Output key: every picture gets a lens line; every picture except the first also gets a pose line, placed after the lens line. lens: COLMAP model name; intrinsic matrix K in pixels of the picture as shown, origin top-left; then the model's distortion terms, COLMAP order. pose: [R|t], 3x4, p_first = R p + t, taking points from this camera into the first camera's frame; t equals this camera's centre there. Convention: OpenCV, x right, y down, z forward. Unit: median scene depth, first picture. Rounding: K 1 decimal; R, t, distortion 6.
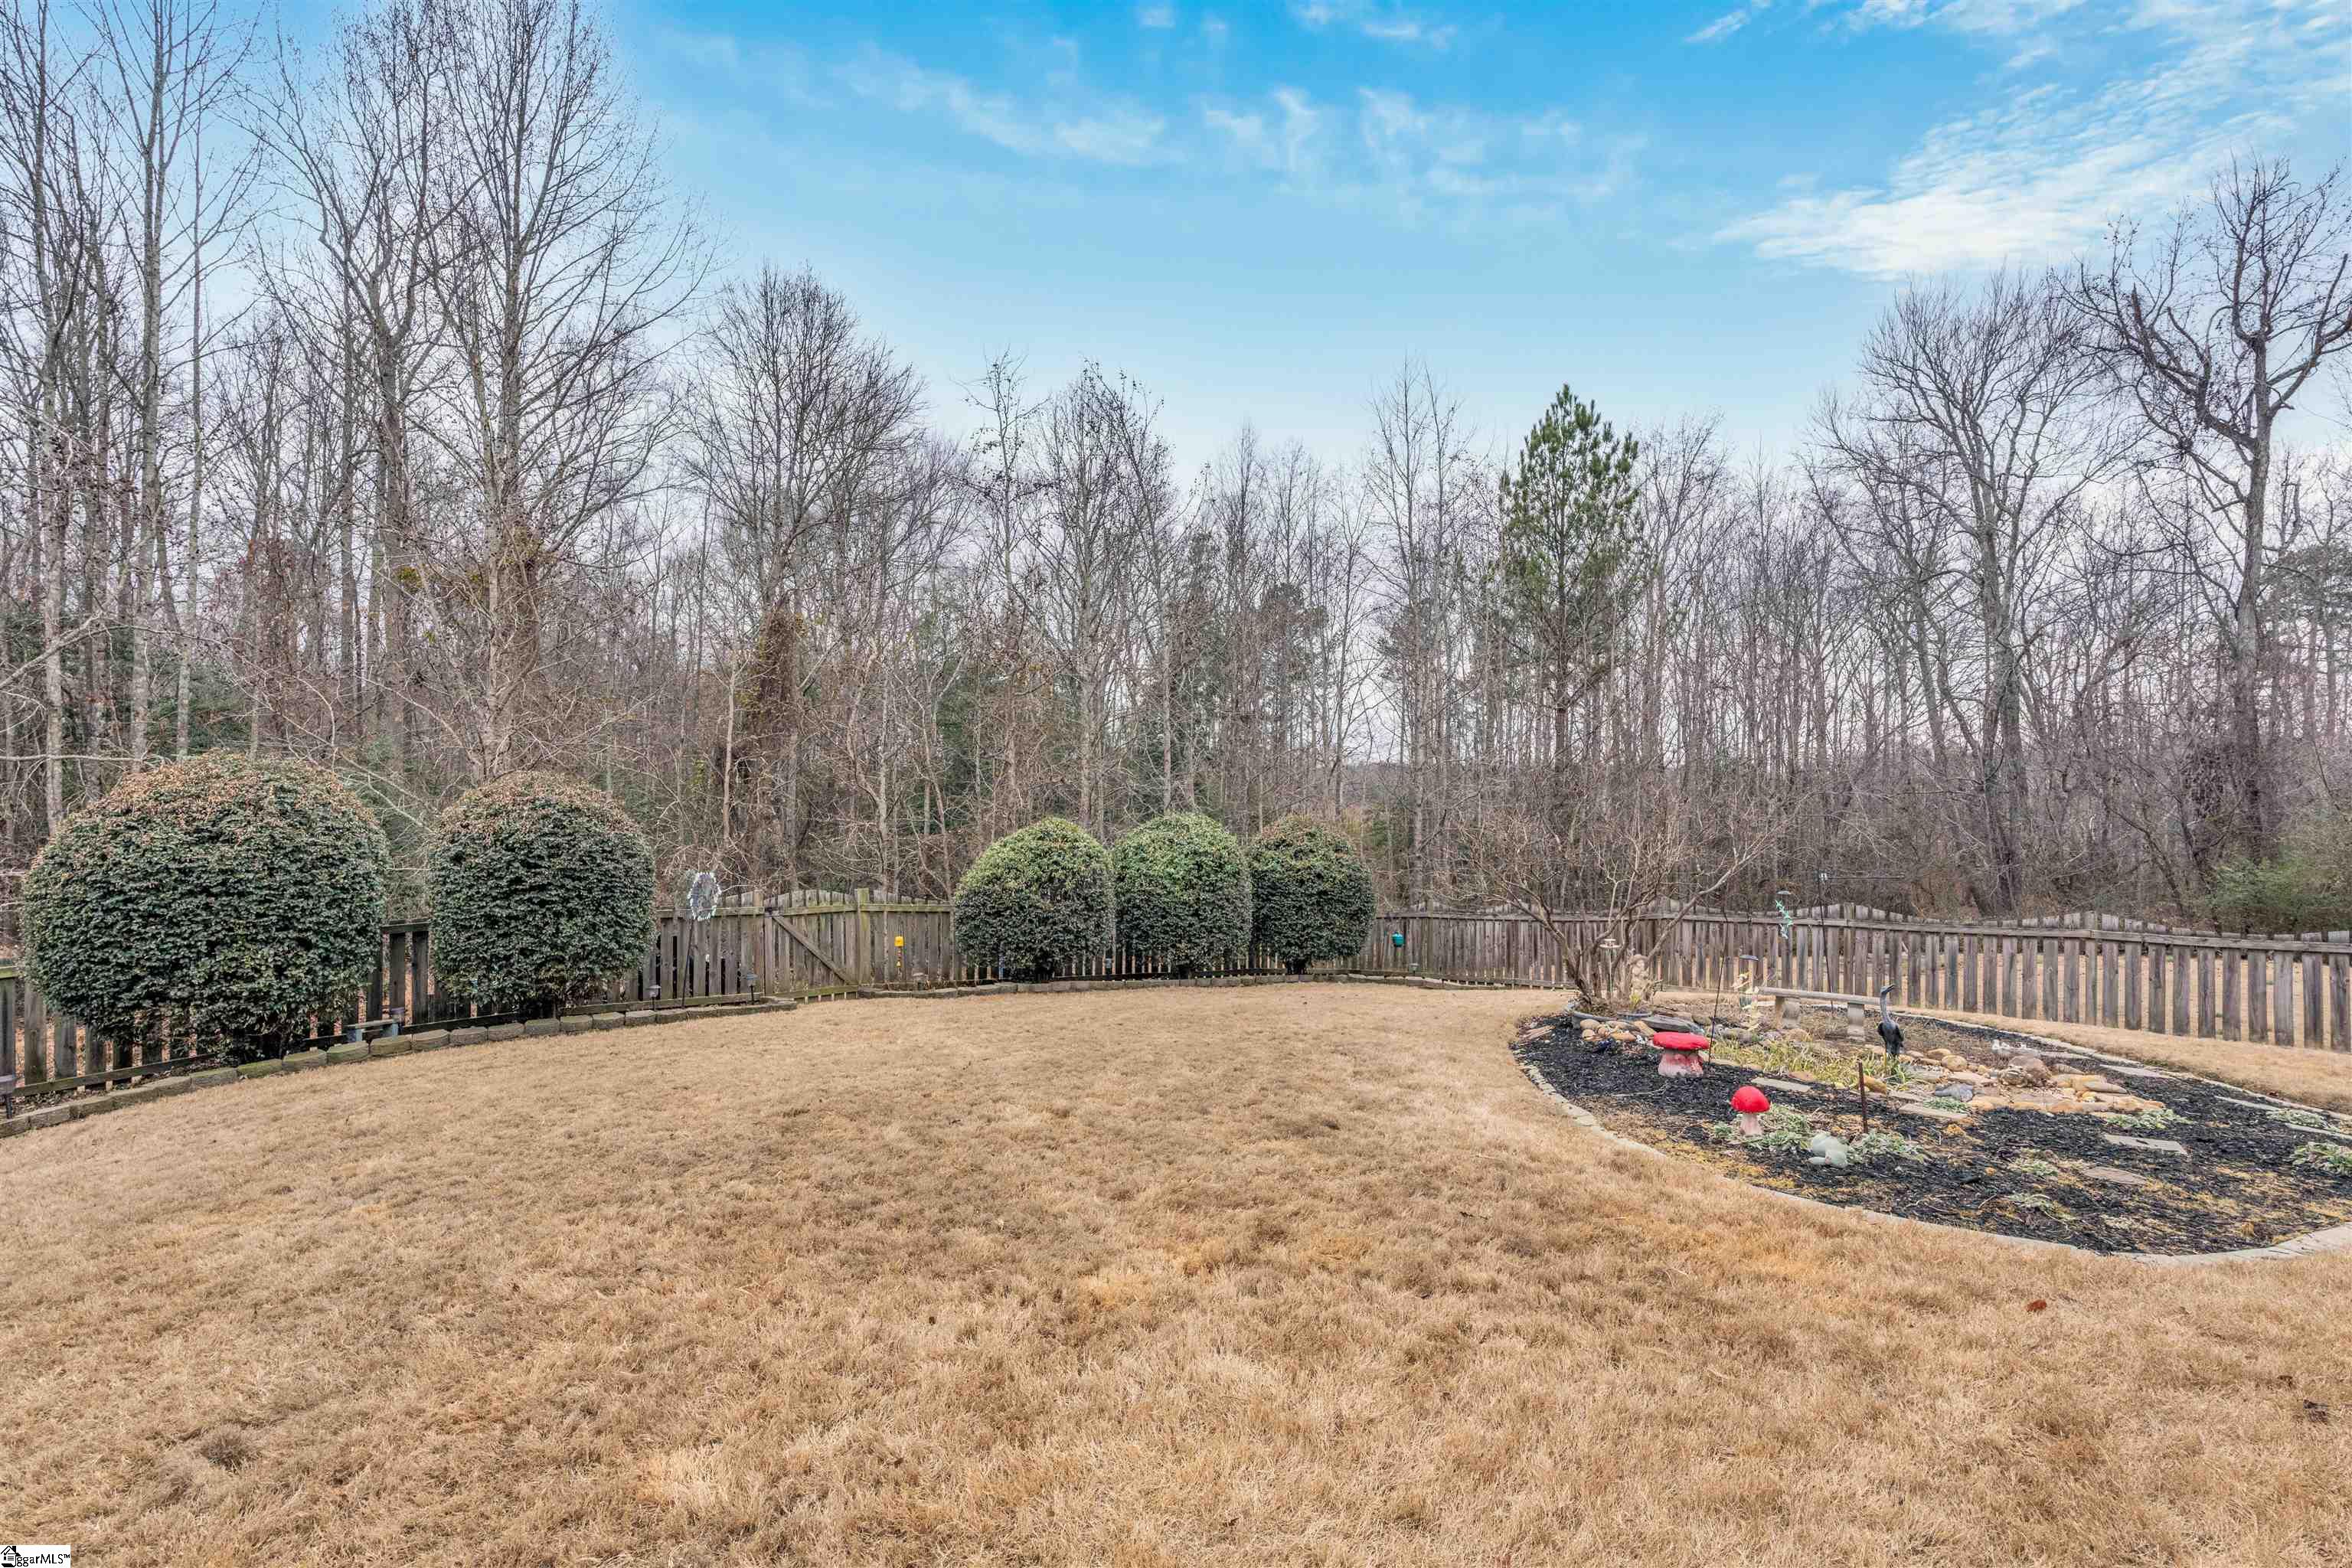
lens RADIAL K [[1020.2, 0, 1160.3], [0, 1020.2, 814.8], [0, 0, 1]] dist [-0.001094, -0.000189]
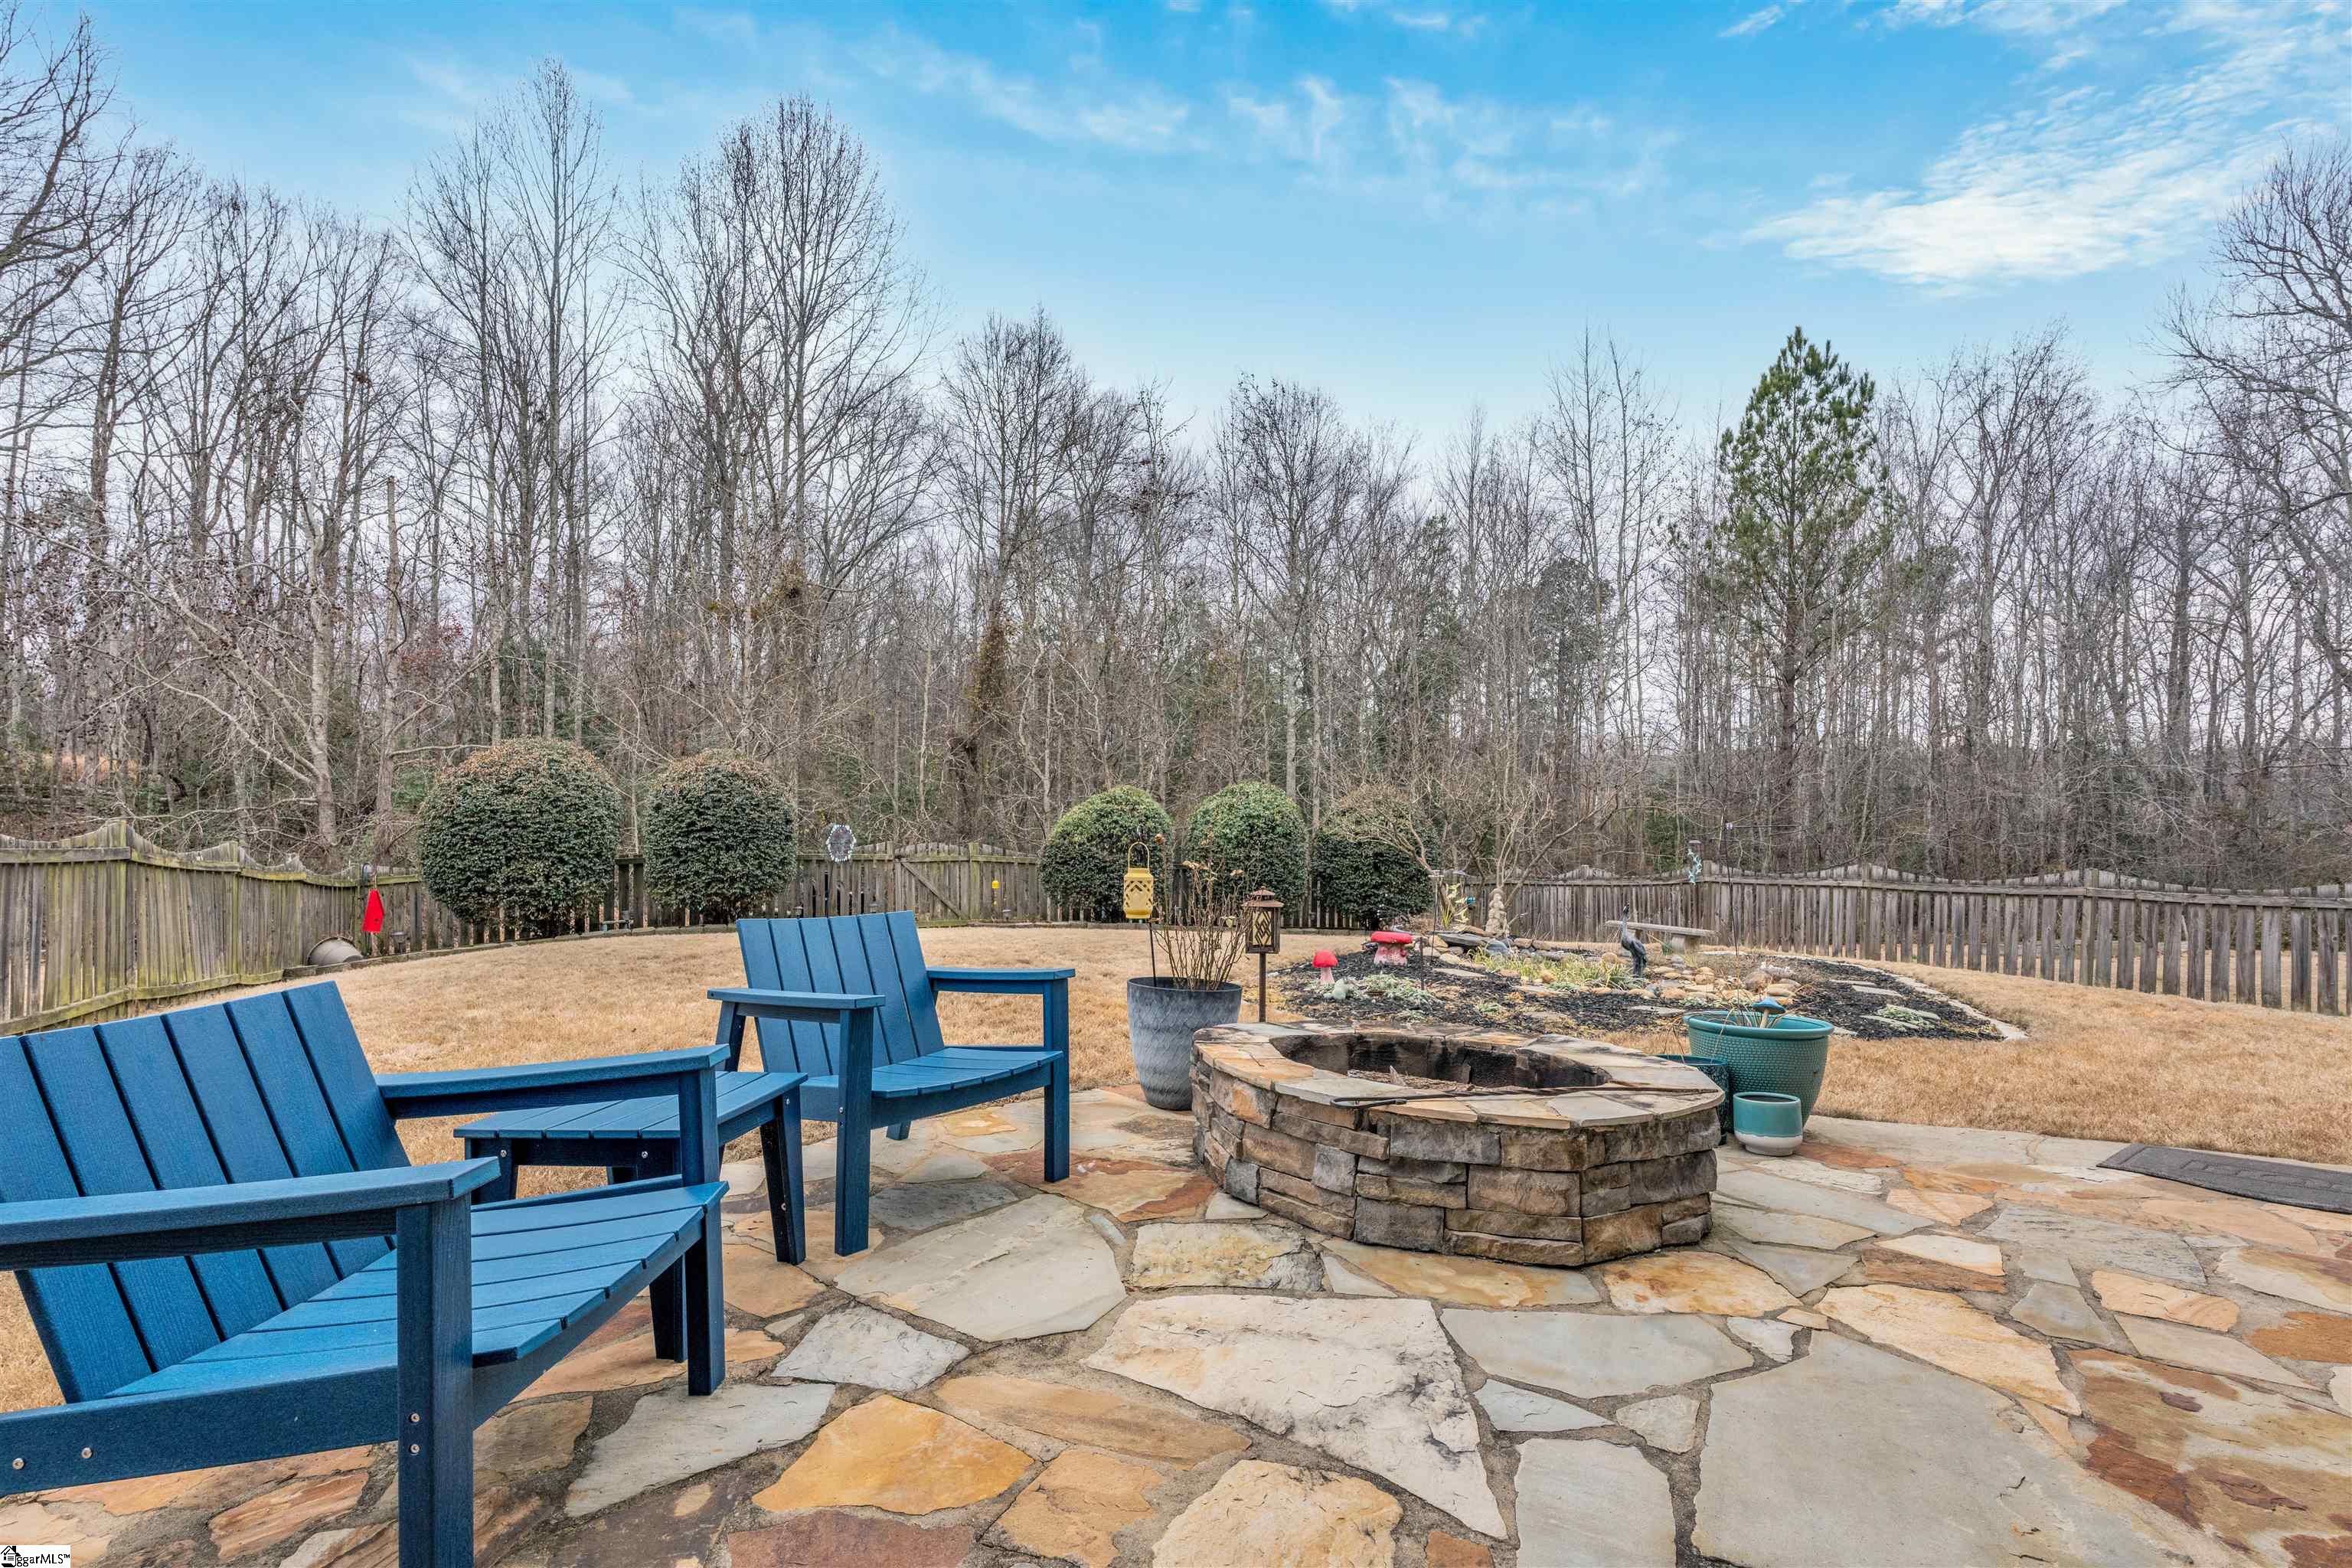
lens RADIAL K [[1043.5, 0, 1190.7], [0, 1043.5, 825.6], [0, 0, 1]] dist [-0.003528, -0.000217]
pose [[0.960164, 0.002647, -0.279426, 0.373919], [0.001388, 0.999898, 0.014241, 0.039437], [0.279435, -0.014062, 0.960062, -0.173879]]
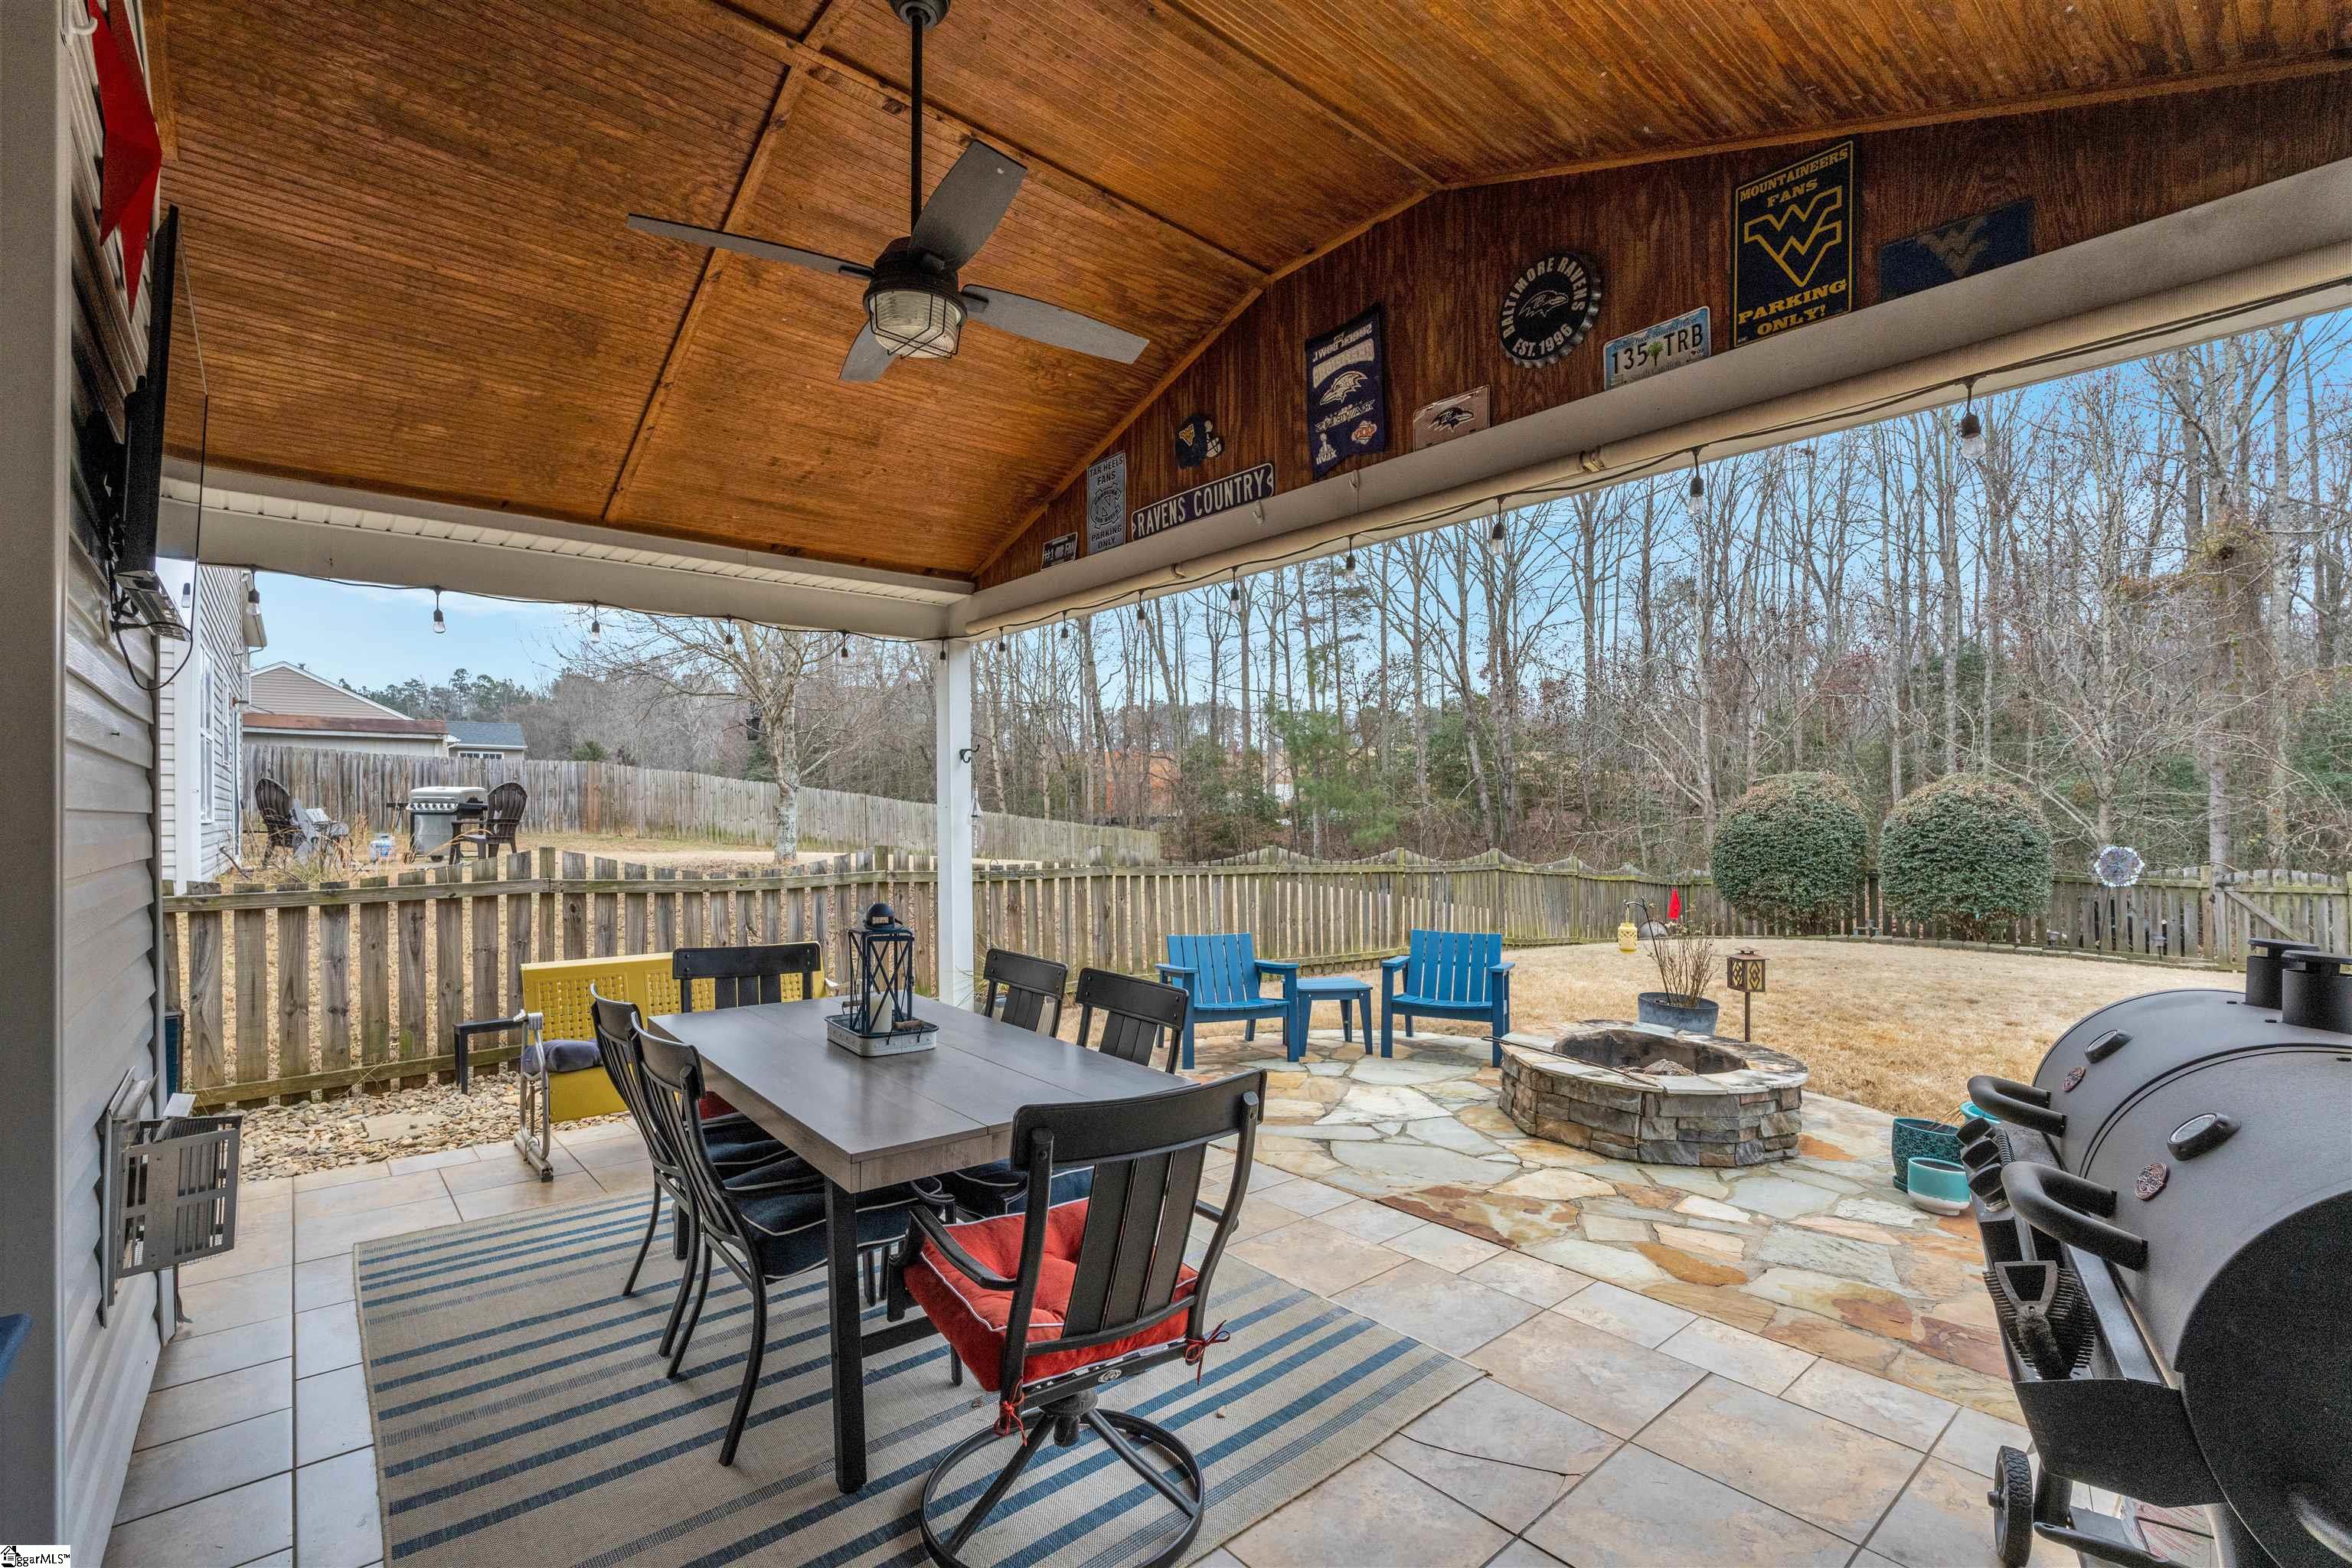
lens RADIAL K [[1020.2, 0, 1160.3], [0, 1020.2, 814.8], [0, 0, 1]] dist [-0.001094, -0.000189]
pose [[-0.032252, -0.002185, -0.999477, 0.811183], [0.023148, 0.999728, -0.002933, -0.004381], [0.999212, -0.023231, -0.032192, -0.092385]]
